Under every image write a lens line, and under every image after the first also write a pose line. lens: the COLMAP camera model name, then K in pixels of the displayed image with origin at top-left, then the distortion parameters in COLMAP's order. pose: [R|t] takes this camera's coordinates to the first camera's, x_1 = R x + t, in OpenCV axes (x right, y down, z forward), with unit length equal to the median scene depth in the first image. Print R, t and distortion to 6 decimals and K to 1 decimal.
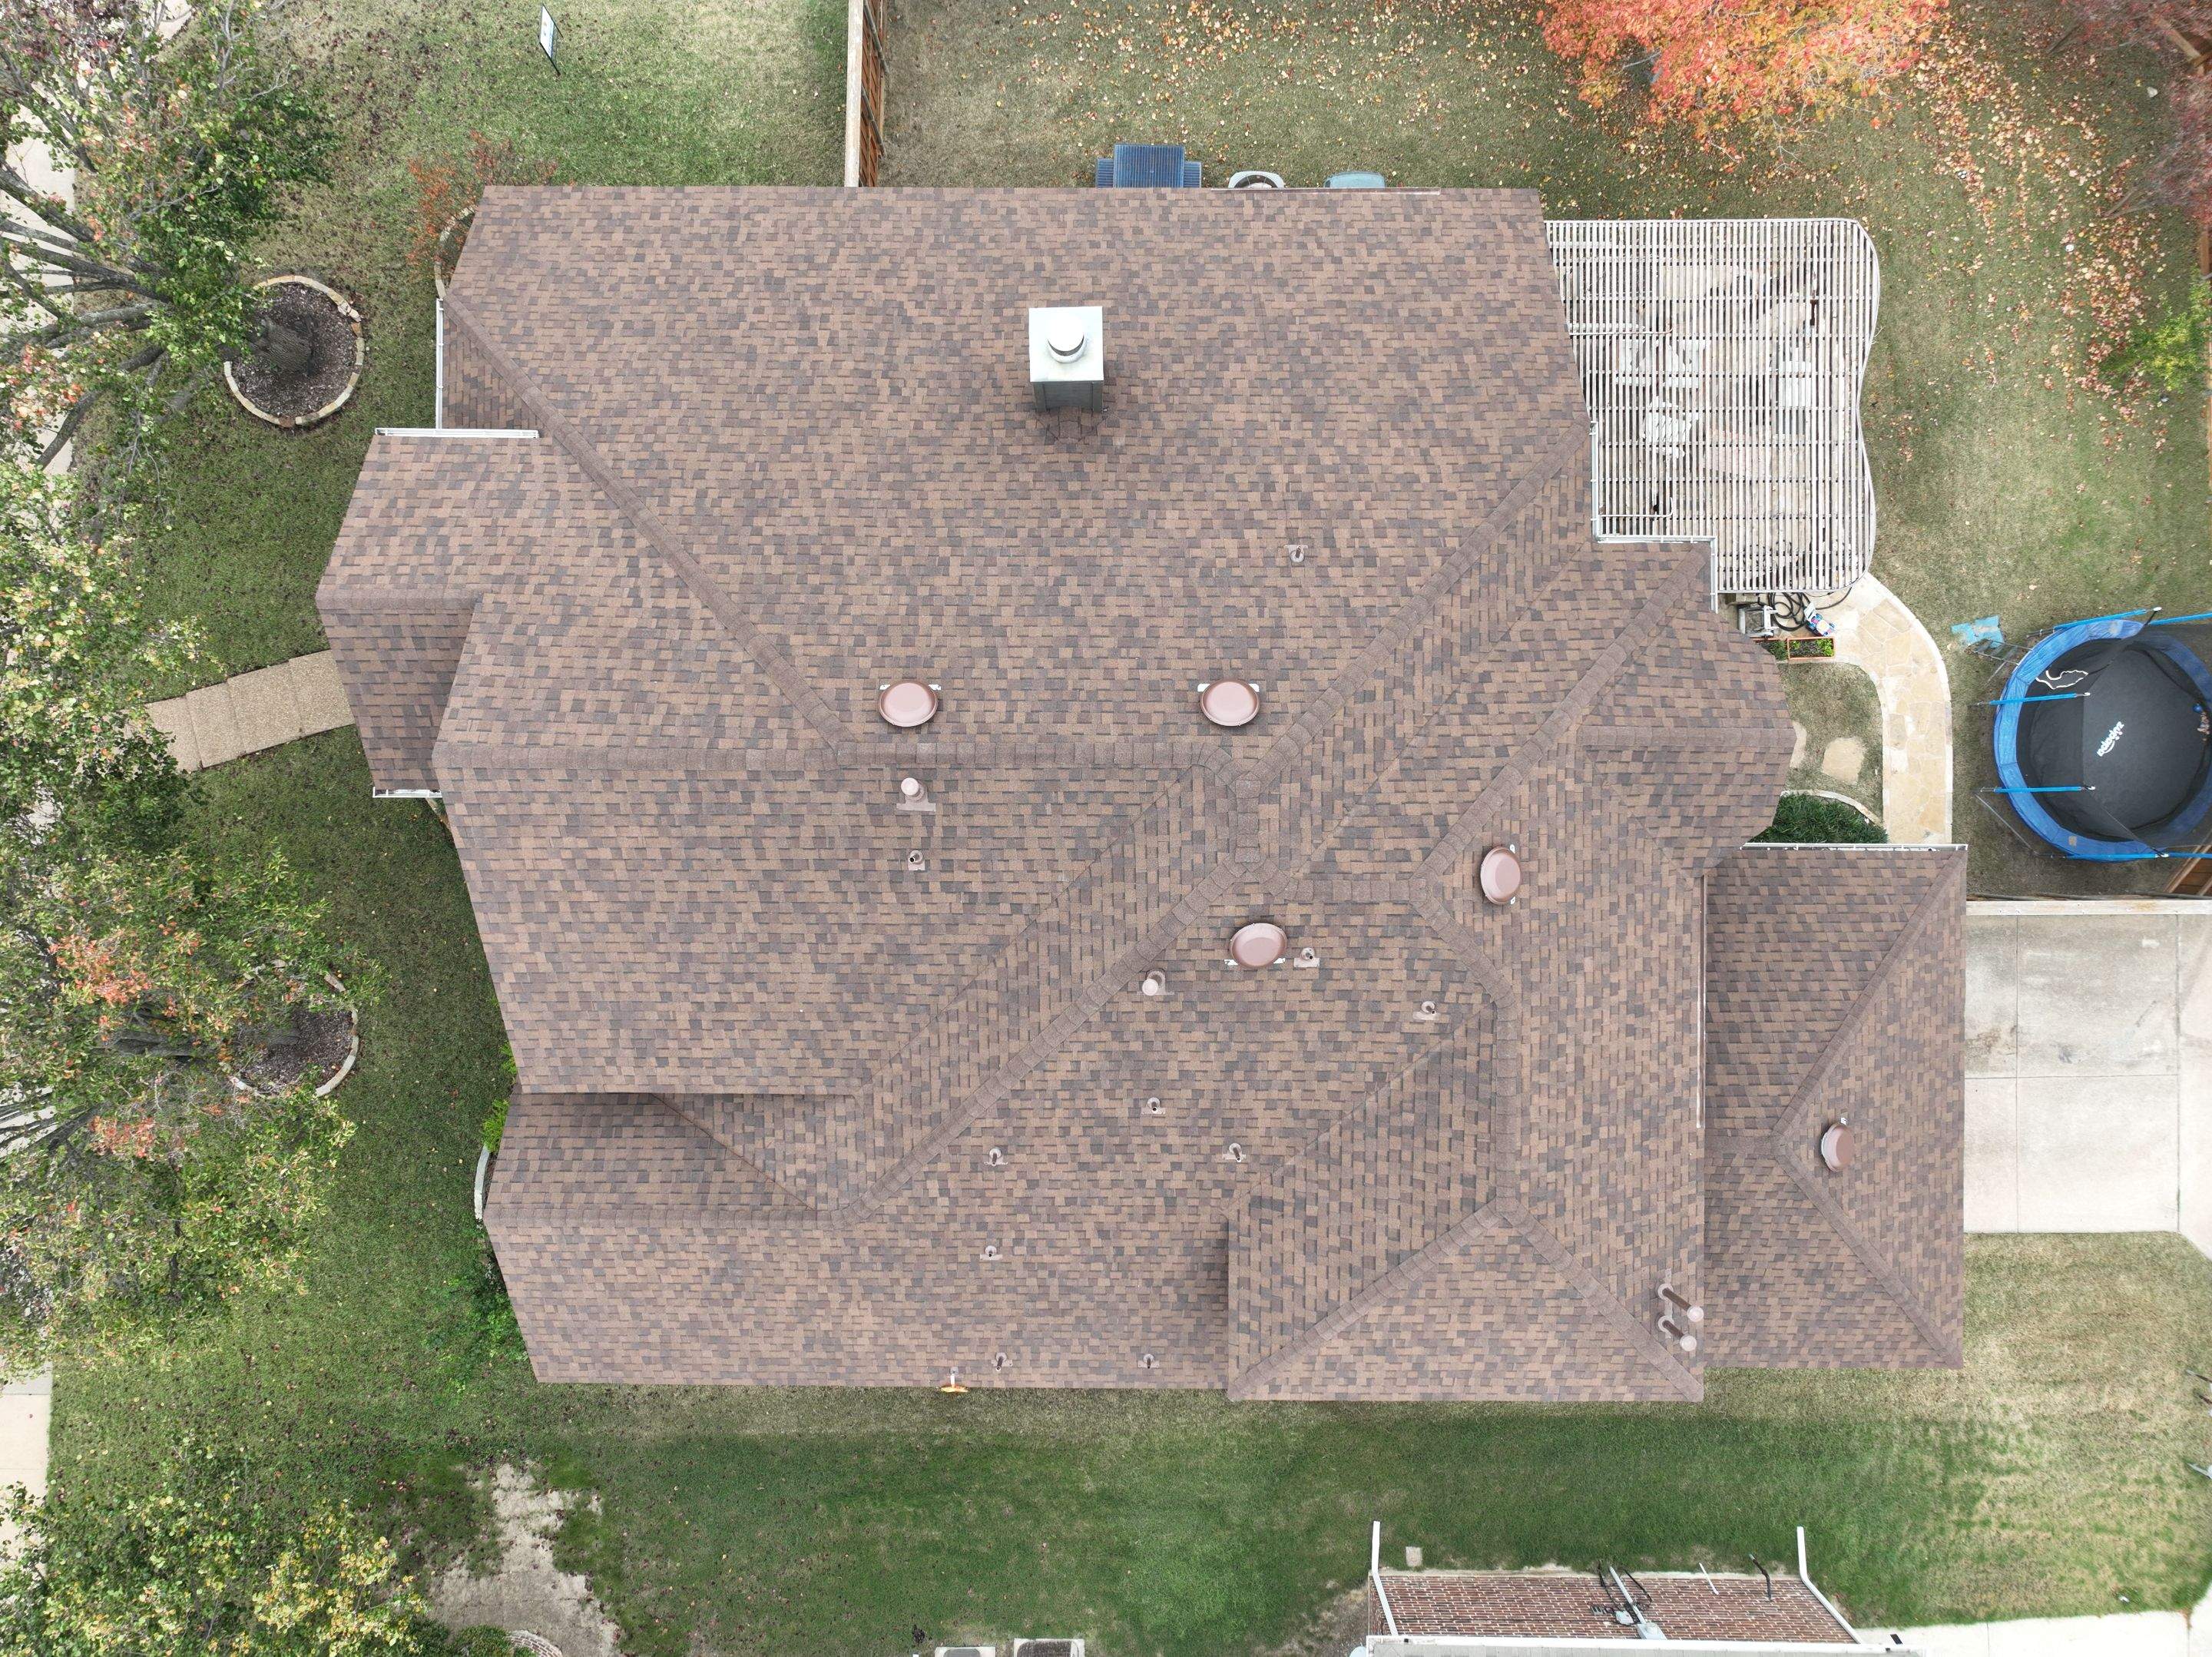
lens RADIAL K [[1548.8, 0, 1106.8], [0, 1548.8, 812.5], [0, 0, 1]] dist [0.000628, 0.013141]
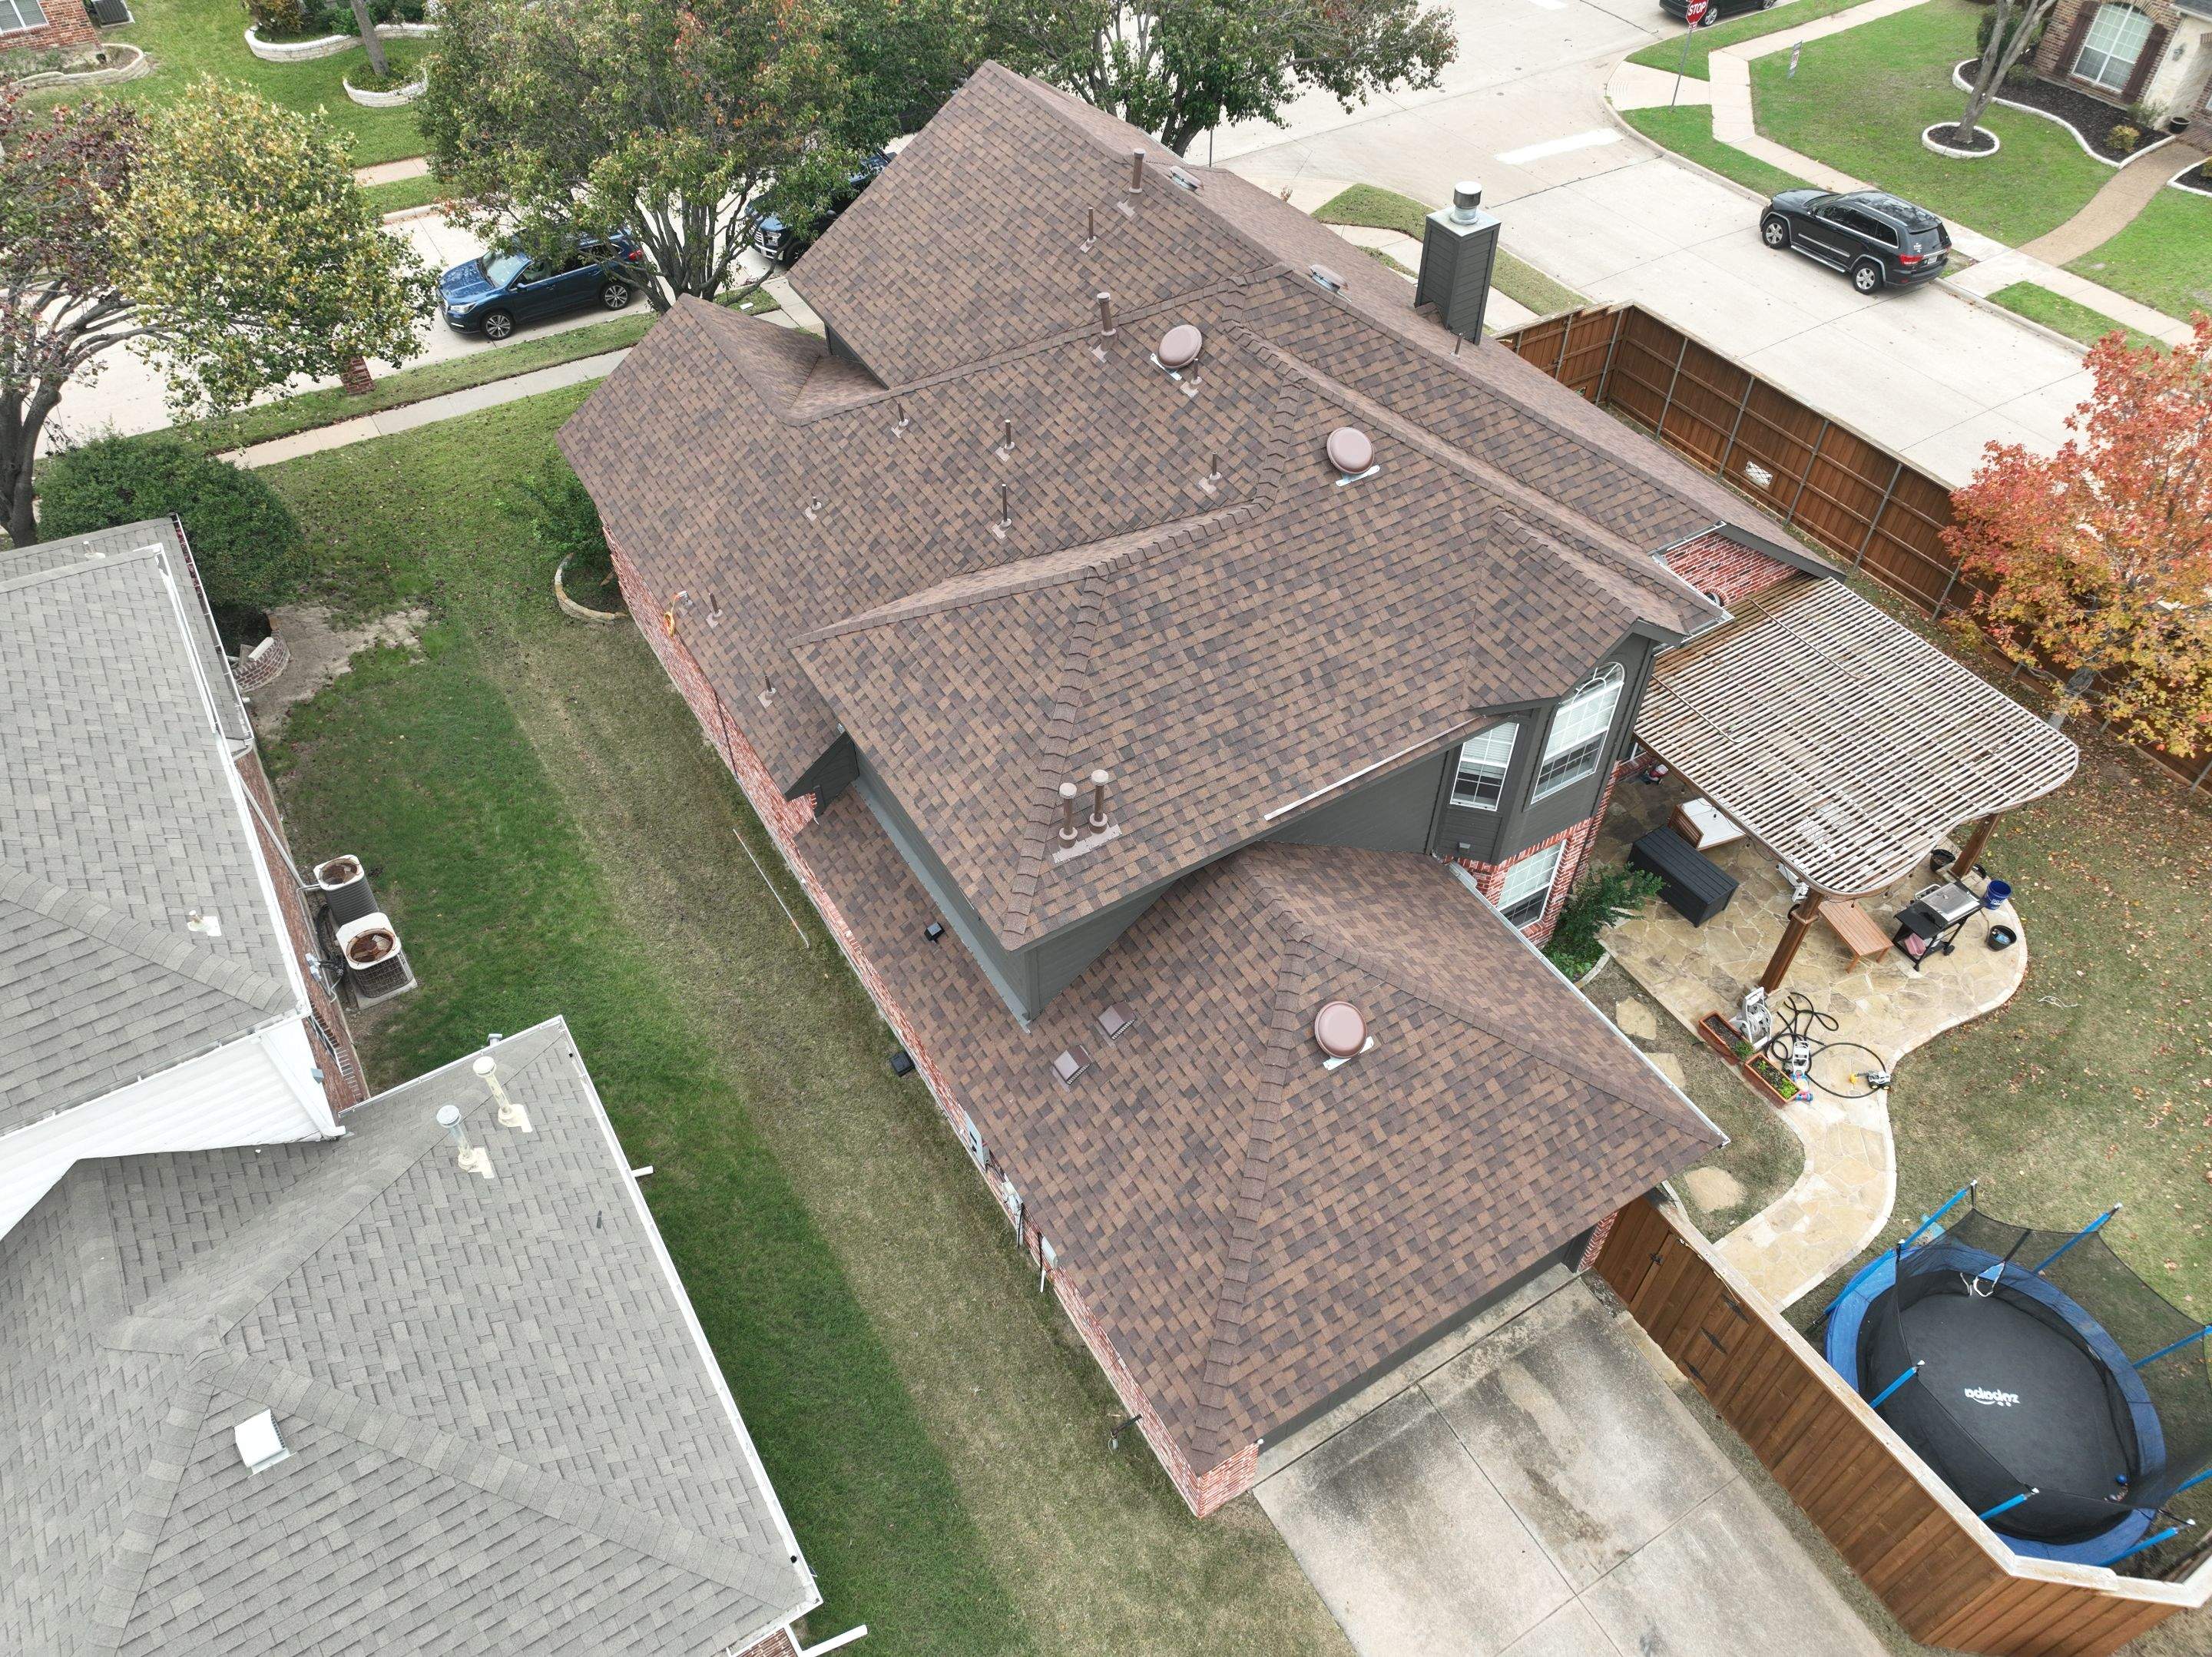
lens RADIAL K [[1548.8, 0, 1110.0], [0, 1548.8, 823.3], [0, 0, 1]] dist [0.000628, 0.013141]
pose [[0.525418, 0.627432, -0.574687, 0.871674], [-0.850823, 0.382730, -0.360024, 0.620039], [-0.005940, 0.678120, 0.734927, 0.329096]]
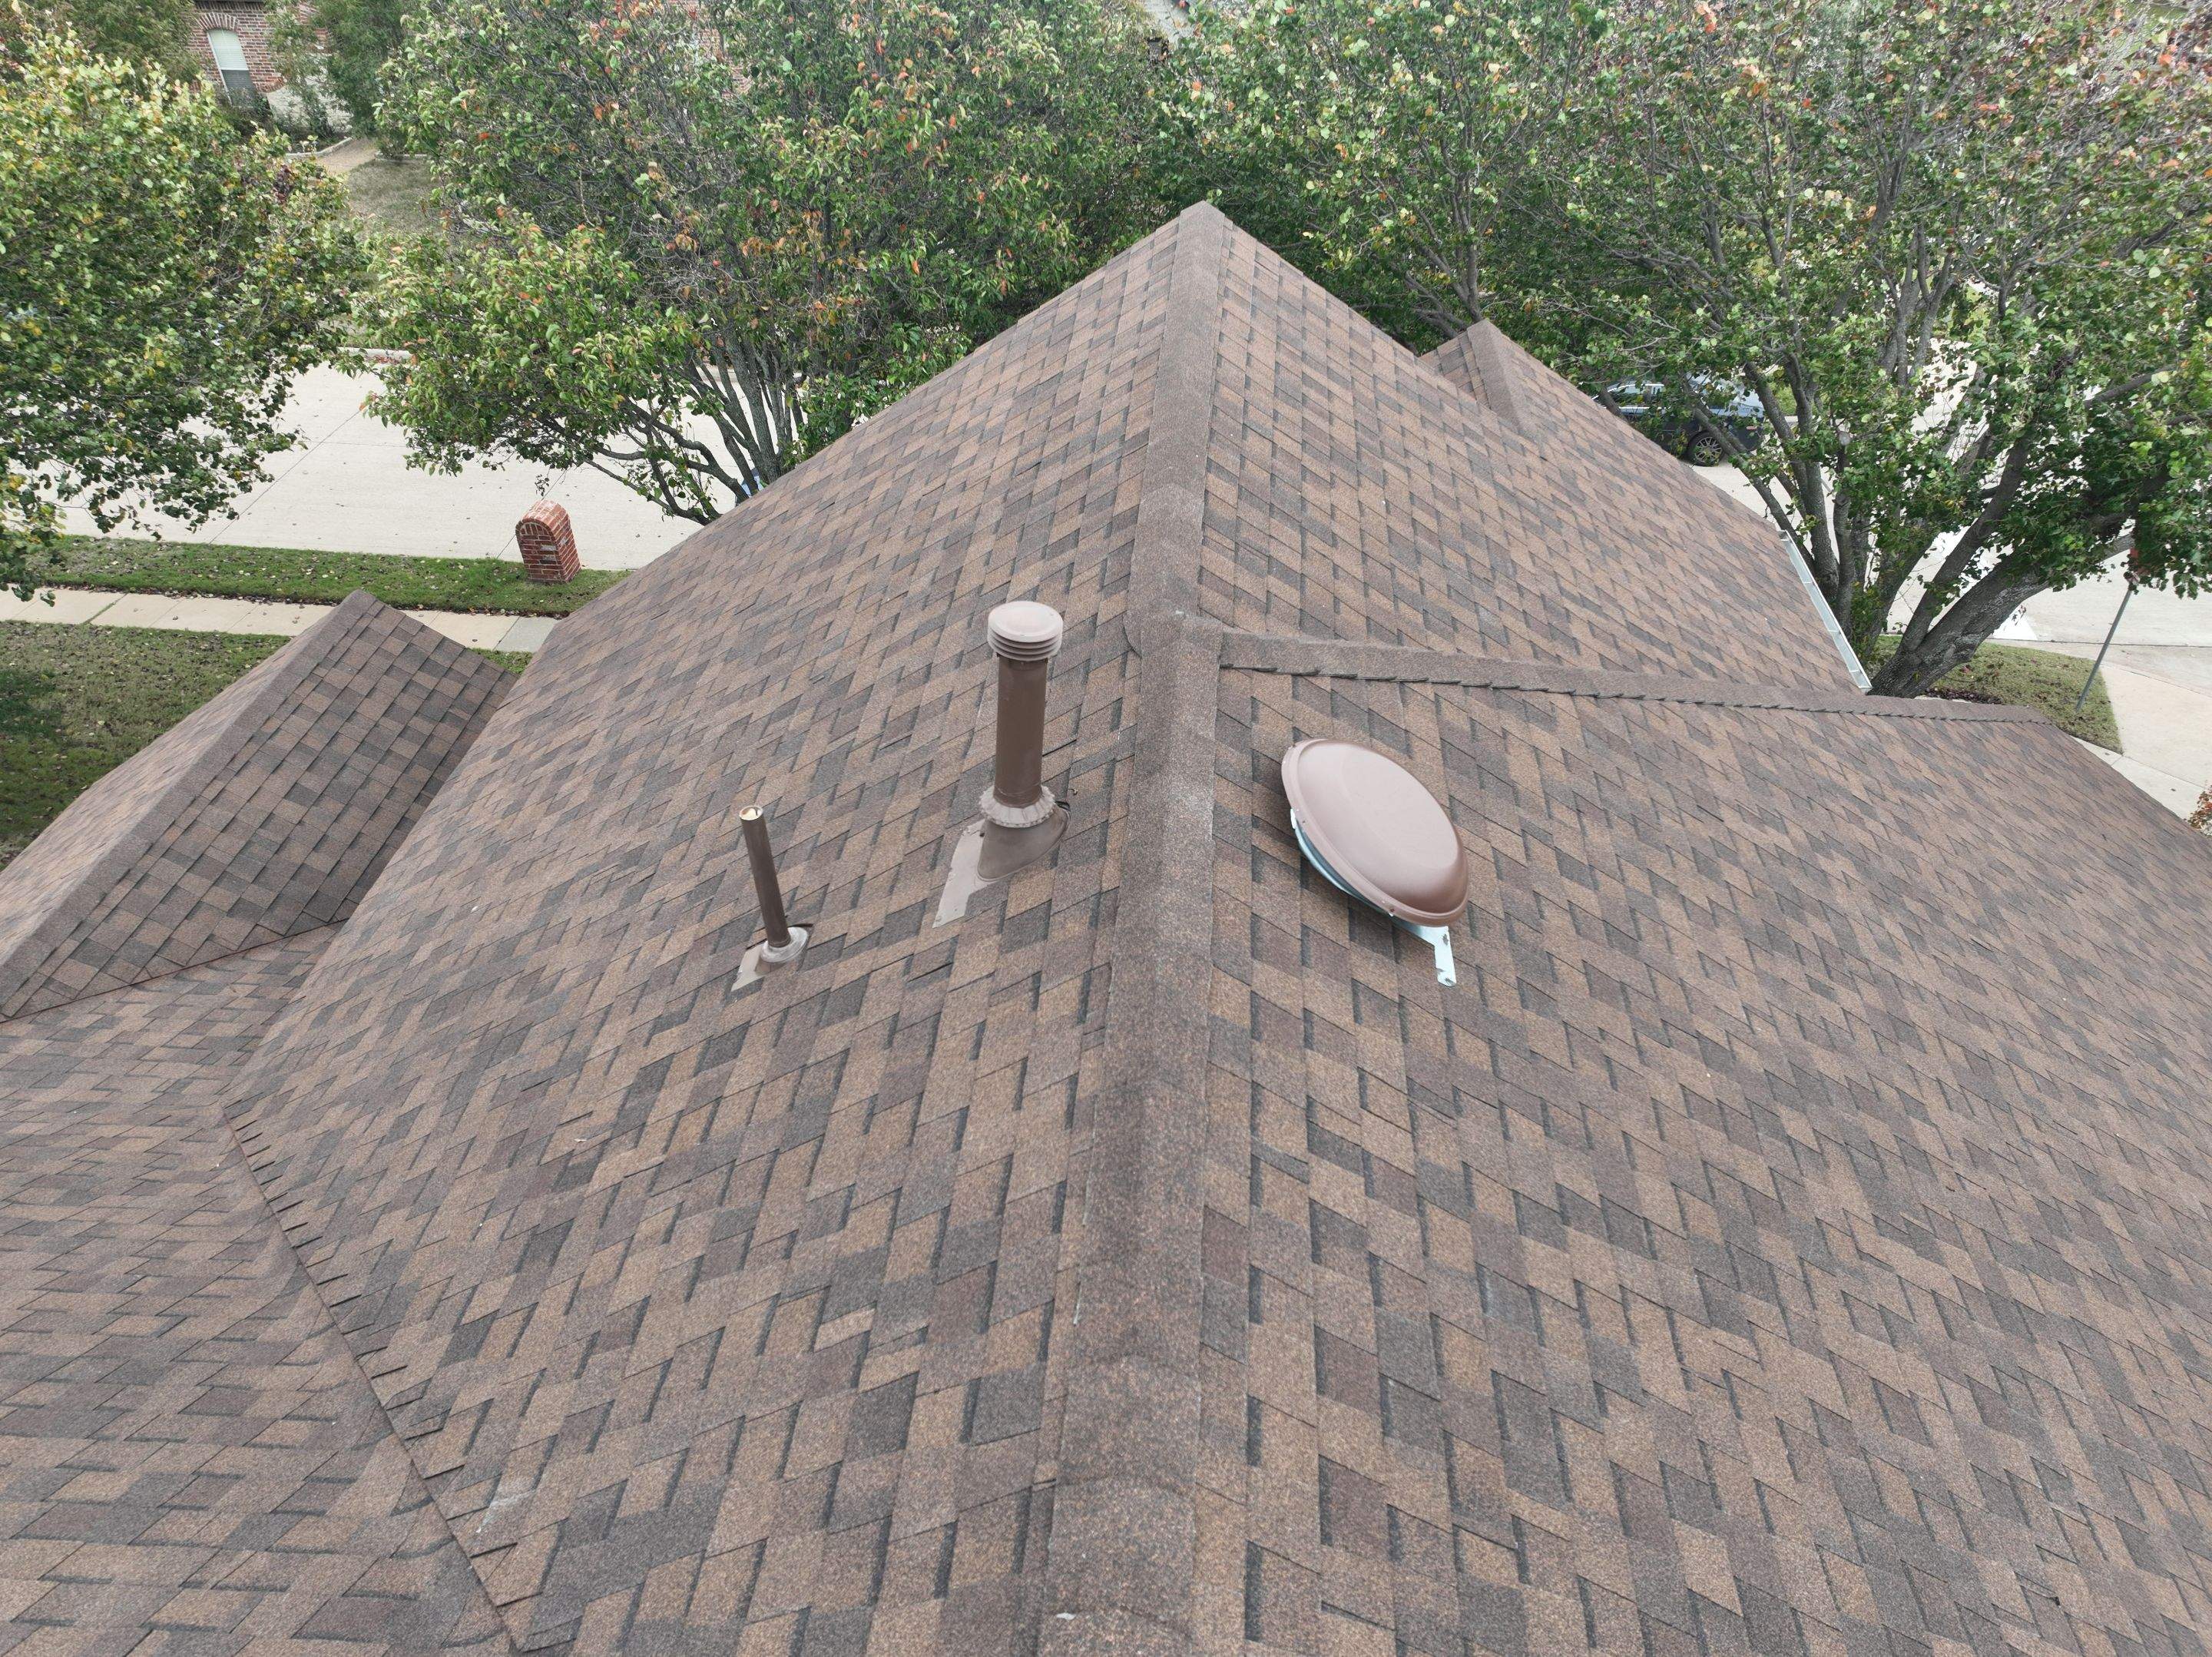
lens RADIAL K [[1548.8, 0, 1106.3], [0, 1548.8, 826.6], [0, 0, 1]] dist [0.000628, 0.013141]
pose [[-0.071501, 0.614963, -0.785308, 0.060313], [-0.997441, -0.044006, 0.056355, -0.036801], [0.000098, 0.787327, 0.616535, 0.744242]]
